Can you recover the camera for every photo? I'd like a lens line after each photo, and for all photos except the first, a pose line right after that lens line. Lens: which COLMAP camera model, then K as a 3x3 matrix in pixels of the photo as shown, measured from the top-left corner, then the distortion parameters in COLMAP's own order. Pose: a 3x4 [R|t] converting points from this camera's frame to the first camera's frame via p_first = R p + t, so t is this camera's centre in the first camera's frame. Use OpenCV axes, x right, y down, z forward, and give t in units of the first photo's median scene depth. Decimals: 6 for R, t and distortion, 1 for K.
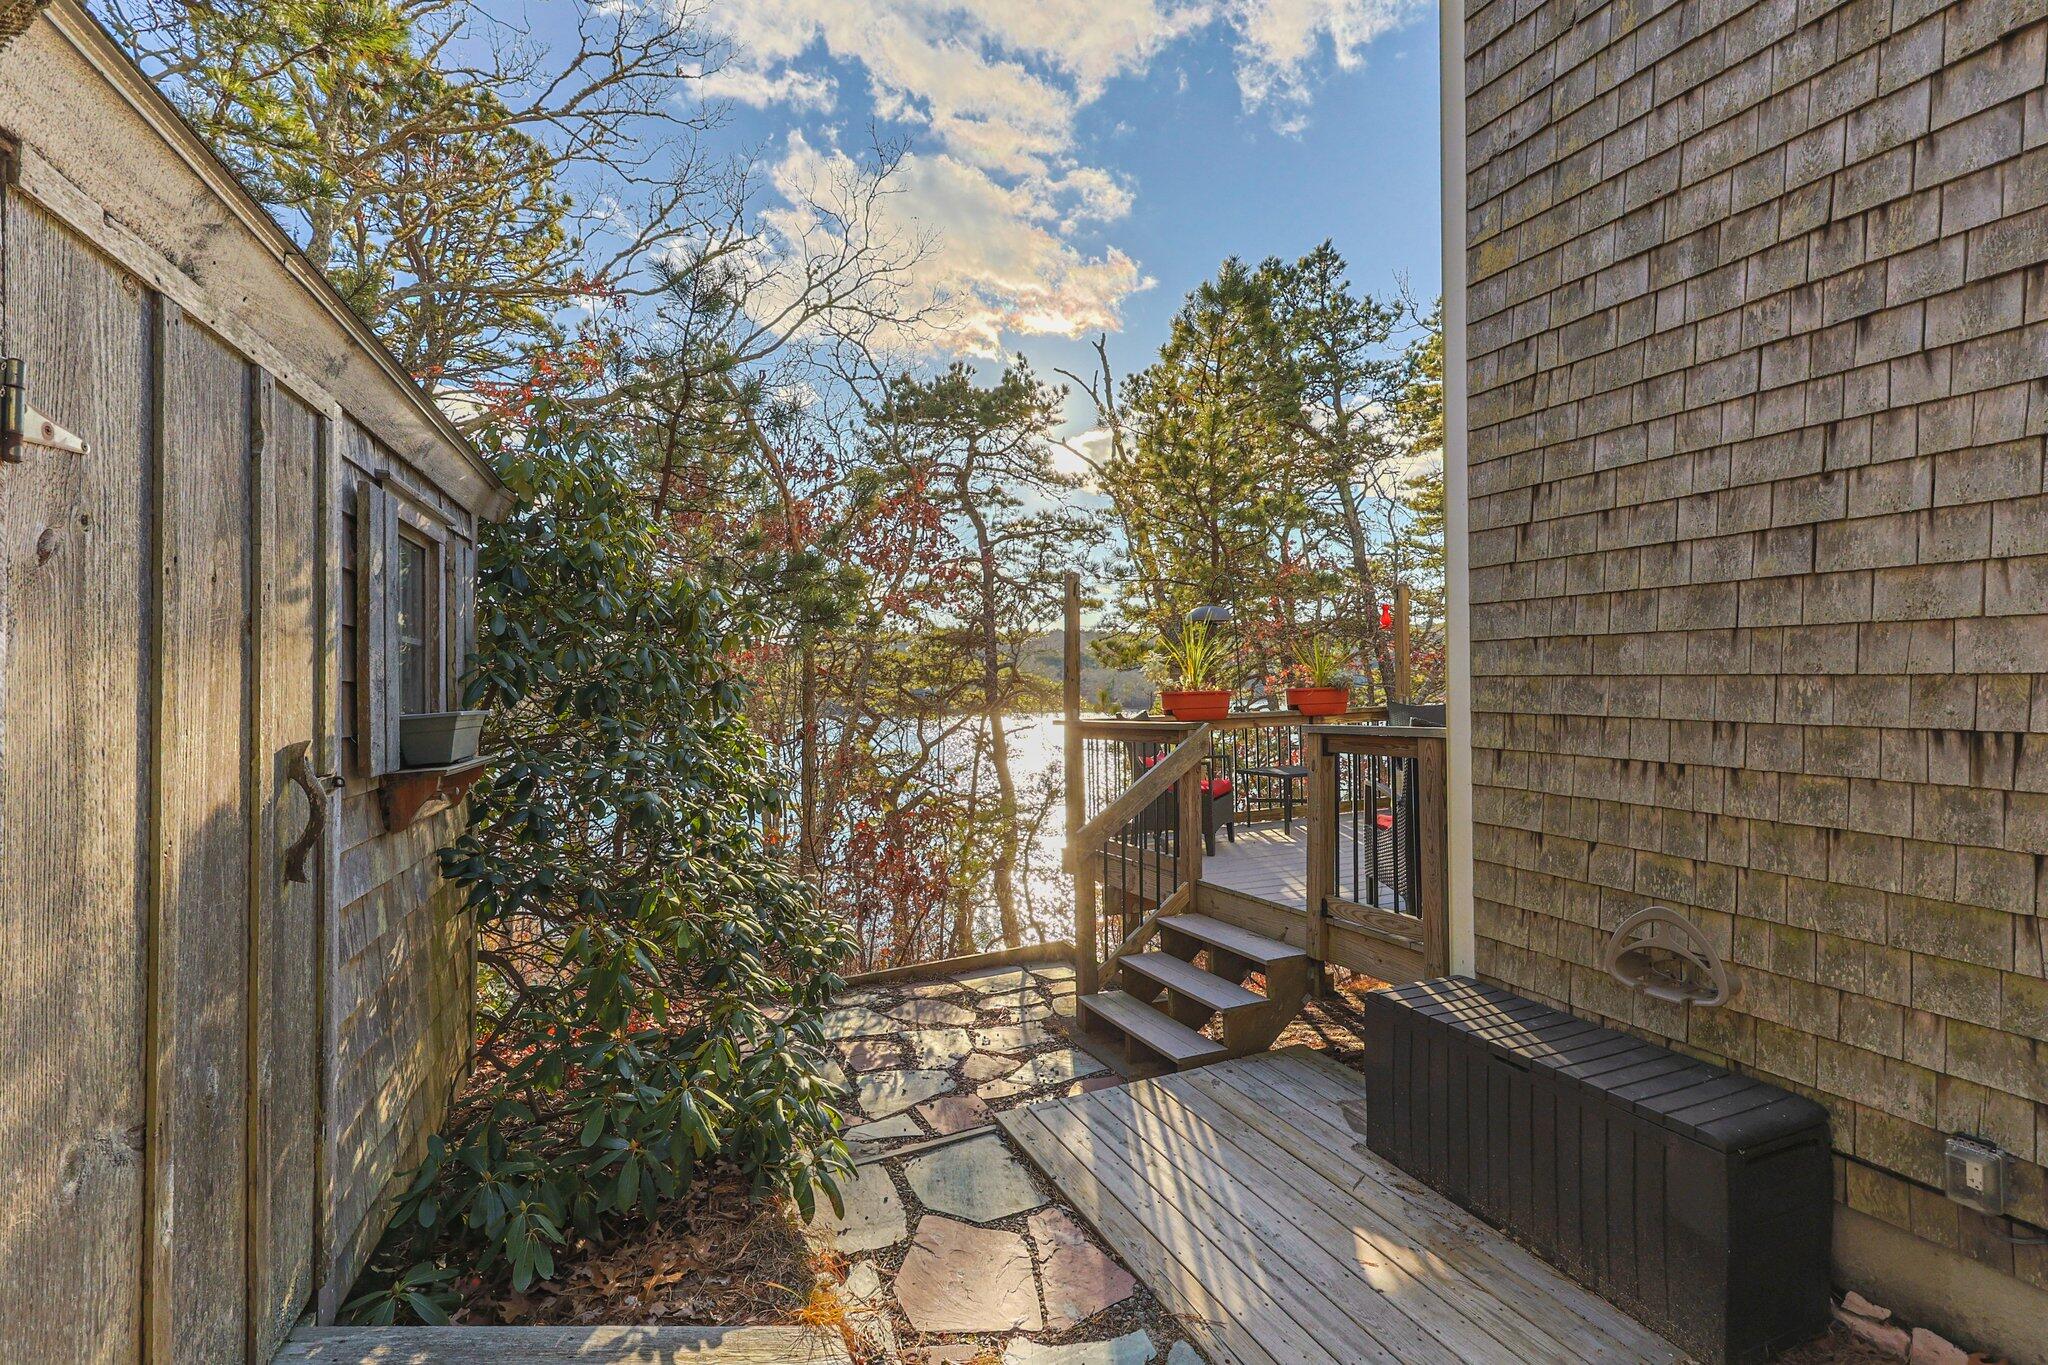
lens RADIAL K [[869.4, 0, 1024.0], [0, 869.4, 682.5], [0, 0, 1]] dist [0.012148, 0.000320]
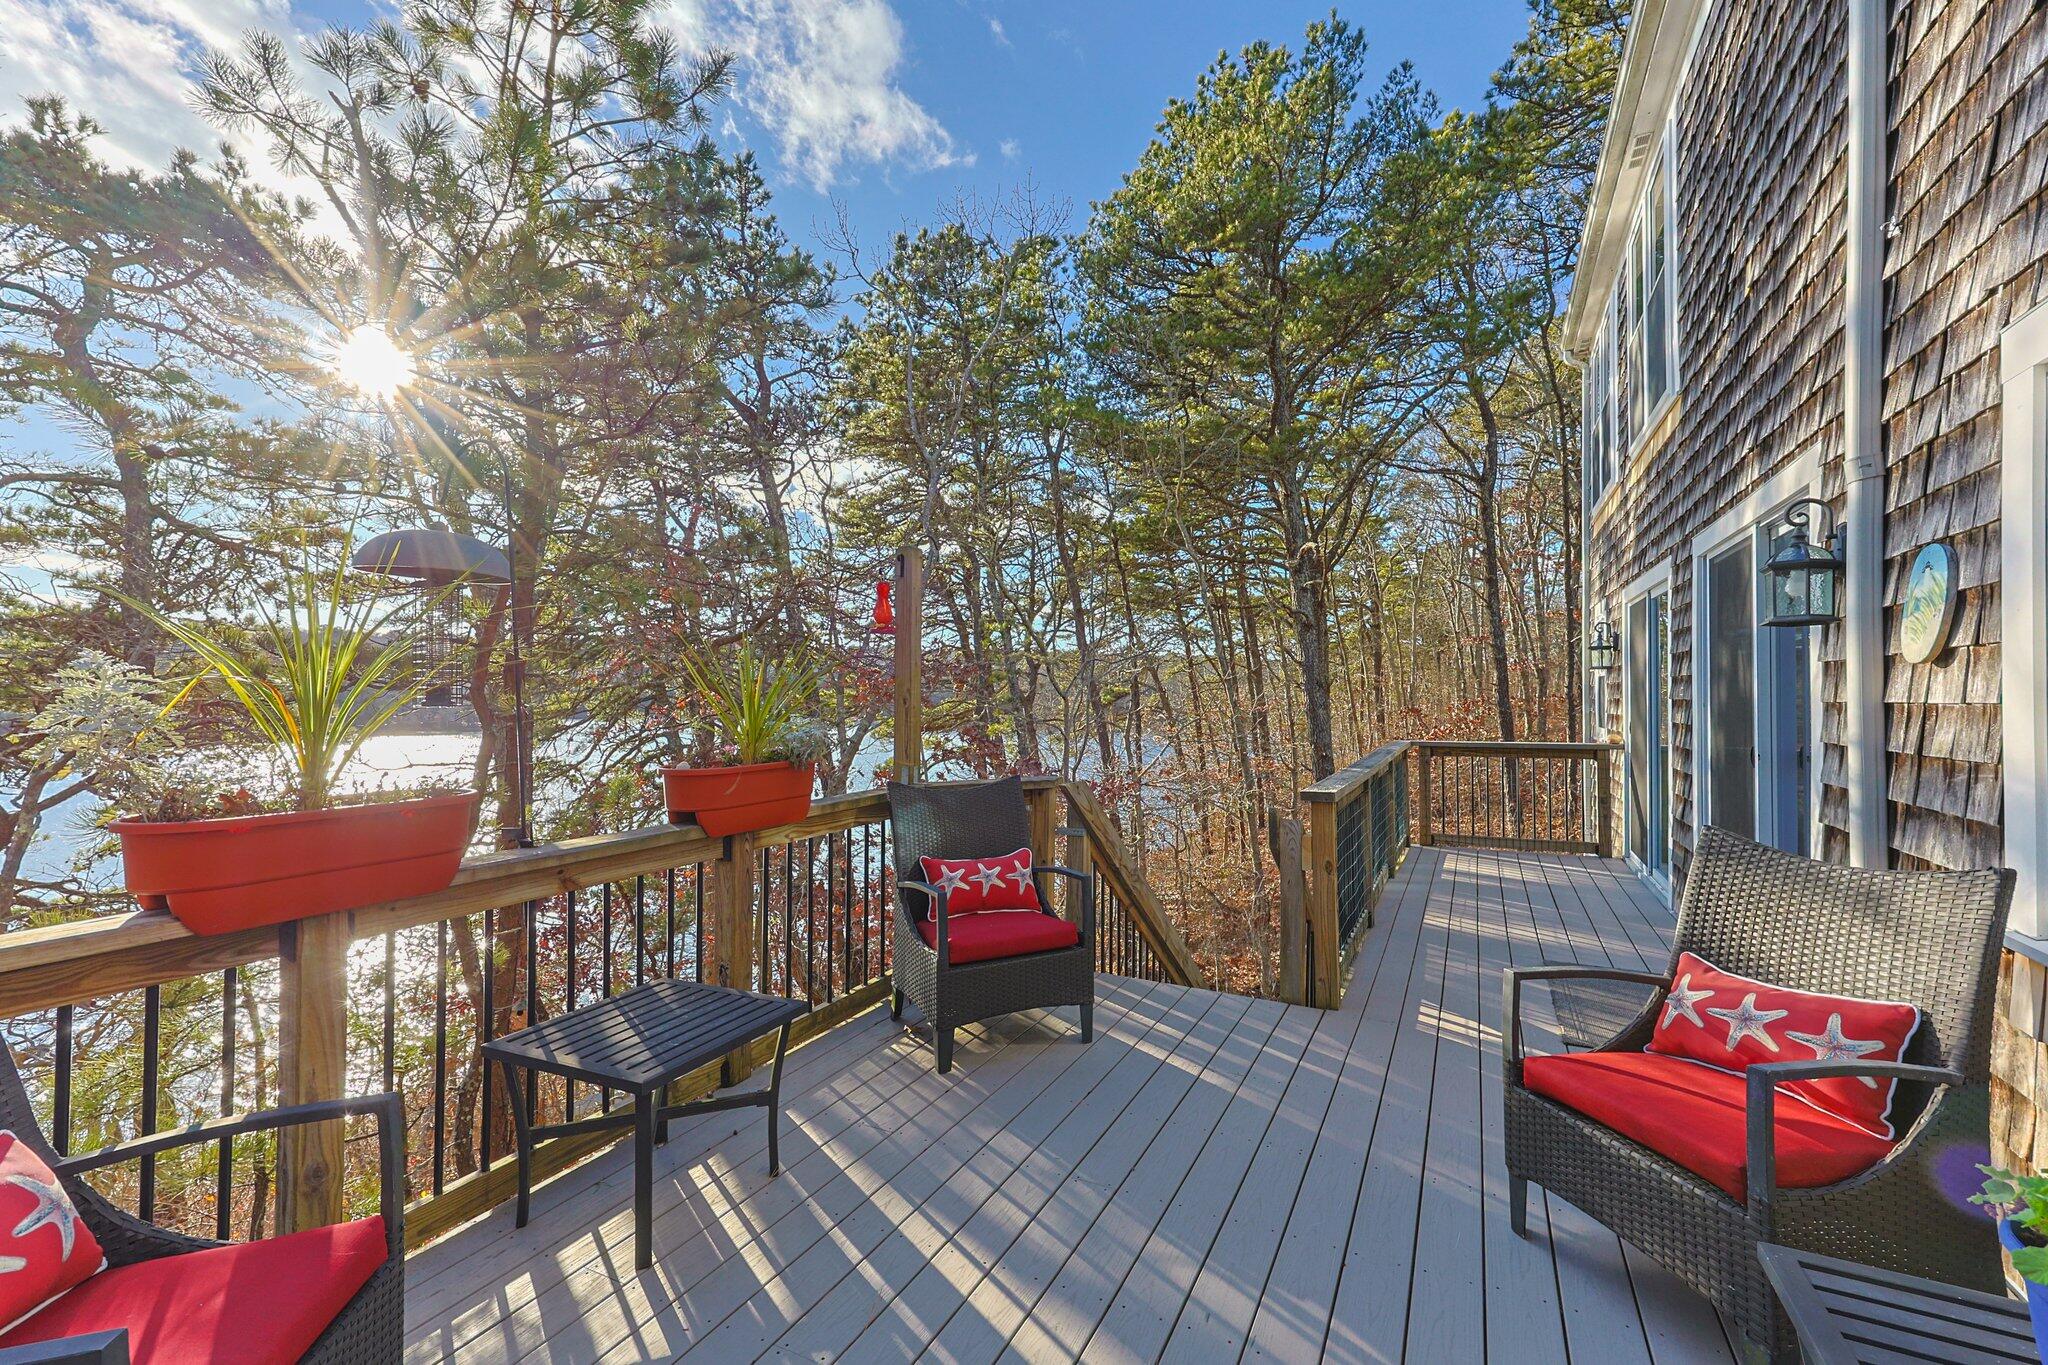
lens RADIAL K [[869.4, 0, 1024.0], [0, 869.4, 682.5], [0, 0, 1]] dist [0.012148, 0.000320]
pose [[0.793101, 0.021269, 0.608718, 0.066559], [-0.009211, 0.999695, -0.022928, -0.008077], [-0.609020, 0.012577, 0.793055, 0.207945]]
